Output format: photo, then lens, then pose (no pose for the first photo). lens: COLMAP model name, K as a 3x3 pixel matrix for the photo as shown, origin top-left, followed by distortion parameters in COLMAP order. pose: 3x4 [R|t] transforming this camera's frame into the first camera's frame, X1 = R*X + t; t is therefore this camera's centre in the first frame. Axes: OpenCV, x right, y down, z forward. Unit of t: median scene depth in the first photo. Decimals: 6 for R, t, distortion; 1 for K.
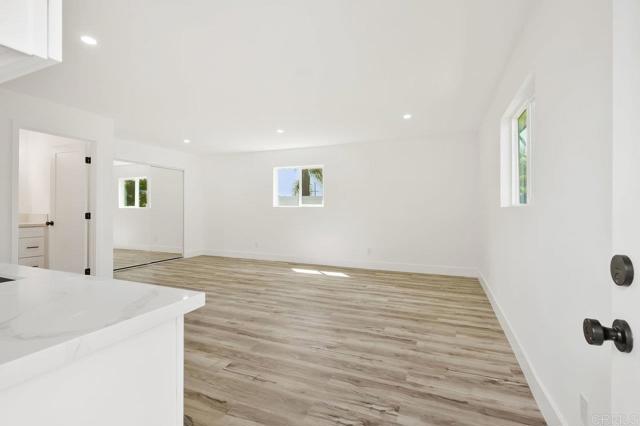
lens RADIAL K [[291.0, 0, 322.2], [0, 291.0, 212.6], [0, 0, 1]] dist [0.000422, 0.001611]
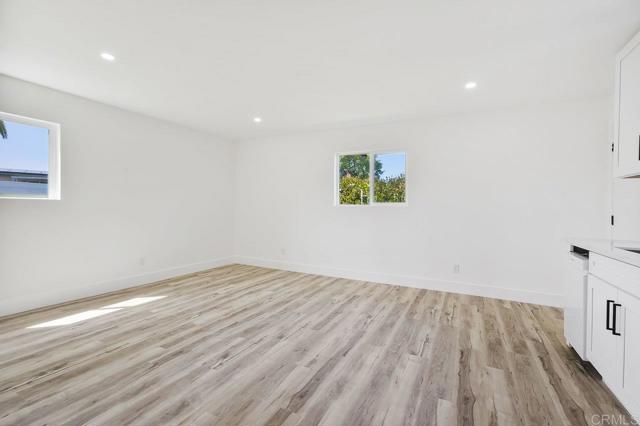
lens RADIAL K [[291.0, 0, 319.1], [0, 291.0, 211.1], [0, 0, 1]] dist [0.000422, 0.001611]
pose [[0.080581, -0.013143, 0.996661, -0.812951], [-0.002343, 0.999908, 0.013375, -0.008632], [-0.996745, -0.003413, 0.080542, 0.728254]]
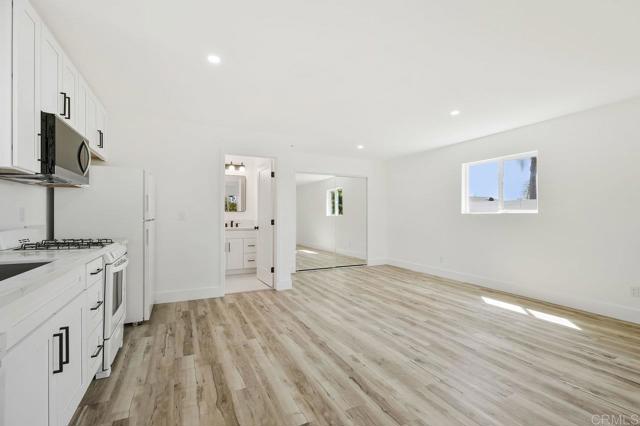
lens RADIAL K [[291.0, 0, 322.2], [0, 291.0, 215.5], [0, 0, 1]] dist [0.000422, 0.001611]
pose [[0.751156, -0.003169, -0.660117, 0.119364], [-0.006765, 0.999899, -0.012499, -0.002411], [0.660090, 0.013855, 0.751059, 0.264905]]
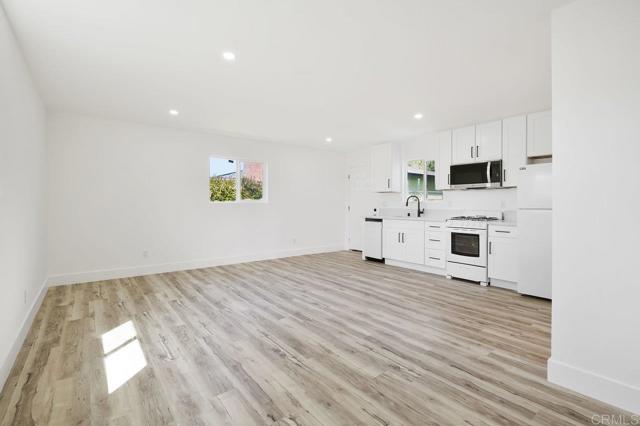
lens RADIAL K [[291.0, 0, 318.6], [0, 291.0, 208.8], [0, 0, 1]] dist [0.000422, 0.001611]
pose [[-0.871354, -0.012432, 0.490497, -0.686217], [0.000993, 0.999632, 0.027100, -0.023321], [-0.490653, 0.024101, -0.871021, 1.745256]]
